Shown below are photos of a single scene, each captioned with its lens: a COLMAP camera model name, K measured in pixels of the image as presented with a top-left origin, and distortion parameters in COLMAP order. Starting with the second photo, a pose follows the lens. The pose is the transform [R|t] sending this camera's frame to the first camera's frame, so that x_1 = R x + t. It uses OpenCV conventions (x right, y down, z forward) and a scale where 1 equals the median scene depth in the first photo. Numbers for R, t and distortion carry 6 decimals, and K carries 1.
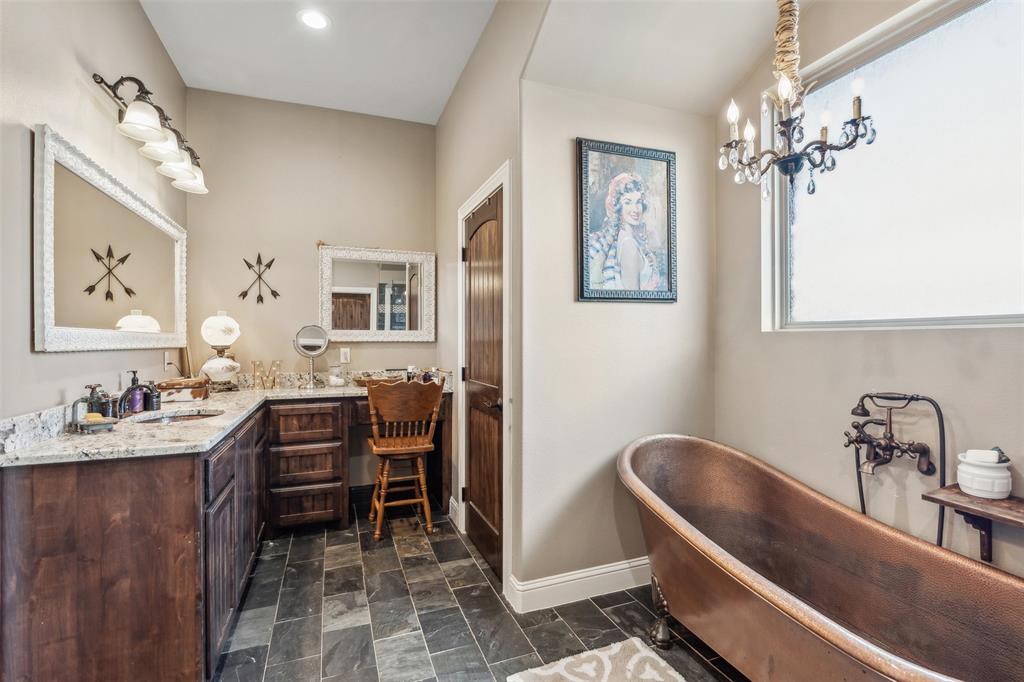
lens RADIAL K [[469.6, 0, 511.8], [0, 469.6, 337.2], [0, 0, 1]] dist [-0.007171, 0.003304]
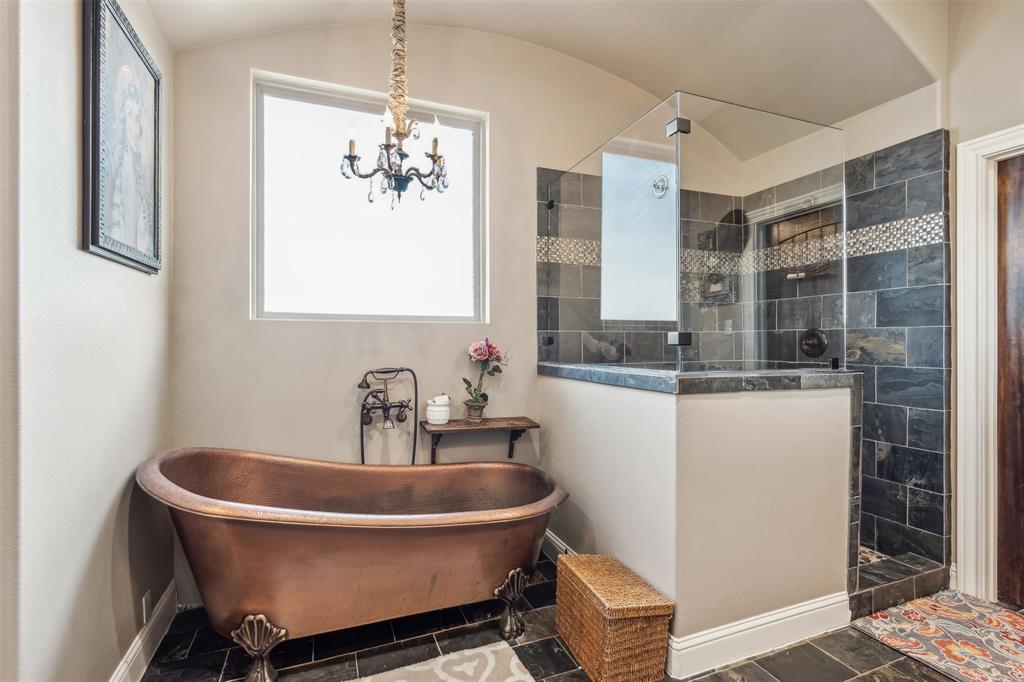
lens RADIAL K [[469.6, 0, 509.2], [0, 469.6, 345.3], [0, 0, 1]] dist [-0.007171, 0.003304]
pose [[-0.013934, -0.003898, 0.999895, -0.417742], [-0.005801, 0.999976, 0.003818, 0.032446], [-0.999886, -0.005747, -0.013957, 0.479464]]
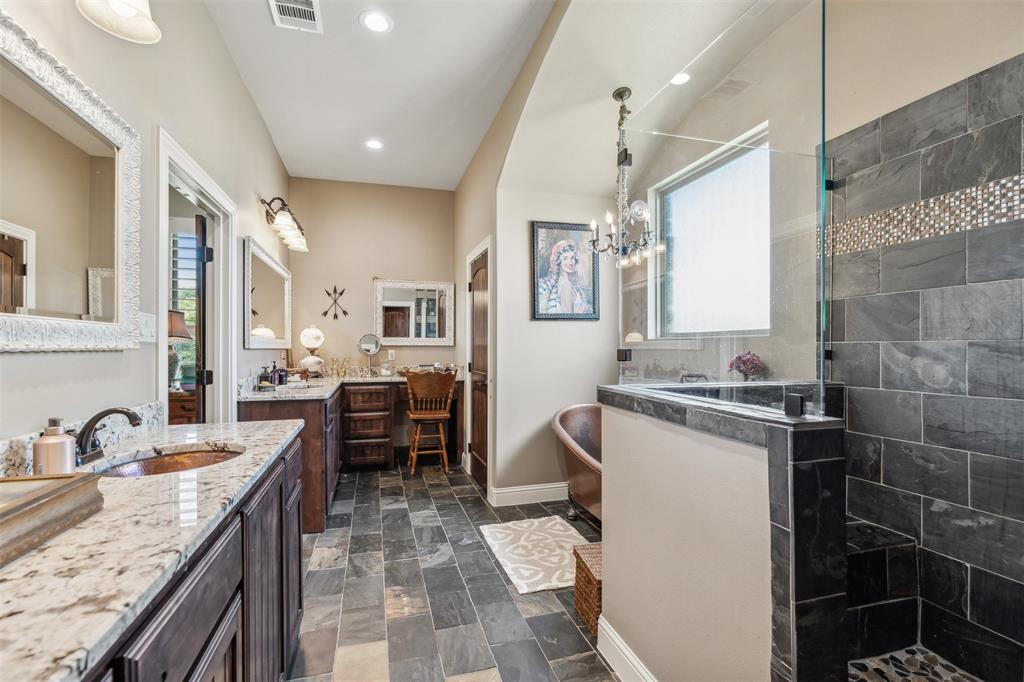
lens RADIAL K [[469.6, 0, 511.7], [0, 469.6, 345.6], [0, 0, 1]] dist [-0.007171, 0.003304]
pose [[0.996745, 0.002569, -0.080578, 0.197038], [-0.002246, 0.999989, 0.004096, 0.004659], [0.080588, -0.003902, 0.996740, -0.621958]]
